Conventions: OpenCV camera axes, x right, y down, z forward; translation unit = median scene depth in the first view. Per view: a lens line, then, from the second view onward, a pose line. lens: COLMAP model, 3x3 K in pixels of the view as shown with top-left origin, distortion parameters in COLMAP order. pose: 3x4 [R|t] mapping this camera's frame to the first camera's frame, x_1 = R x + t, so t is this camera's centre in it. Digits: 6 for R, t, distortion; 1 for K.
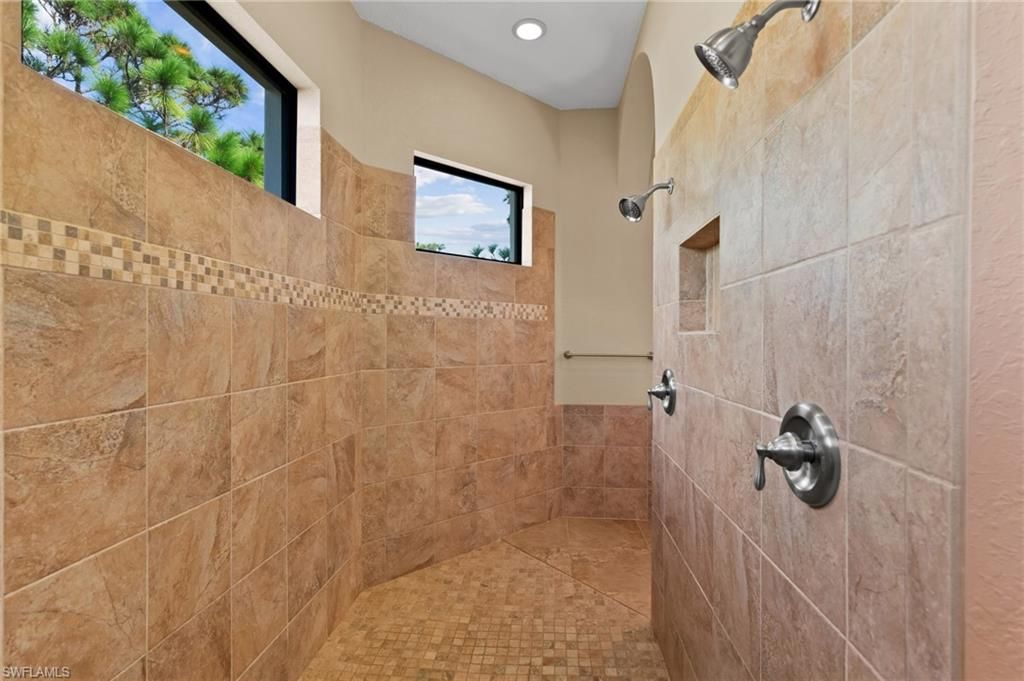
lens RADIAL K [[469.0, 0, 512.6], [0, 469.0, 340.5], [0, 0, 1]] dist [0.000048, -0.000190]
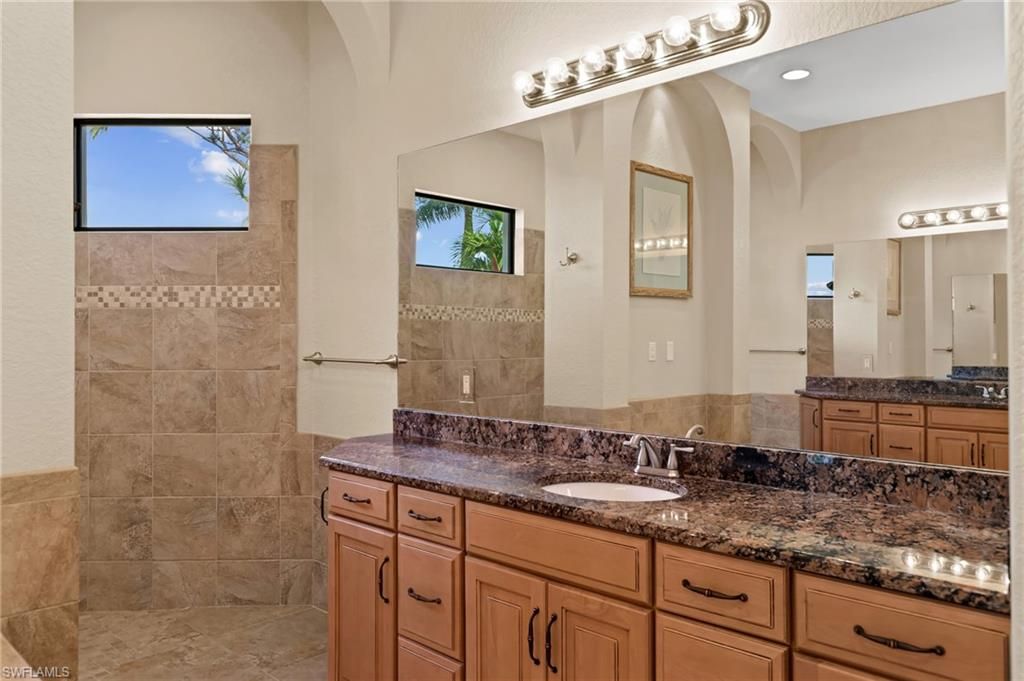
lens RADIAL K [[738.3, 0, 512.3], [0, 738.3, 339.8], [0, 0, 1]] dist [-0.006432, -0.002846]
pose [[0.777123, -0.008730, -0.629288, 1.118855], [0.005232, 0.999959, -0.007411, 0.015312], [0.629327, 0.002467, 0.777137, 0.428466]]
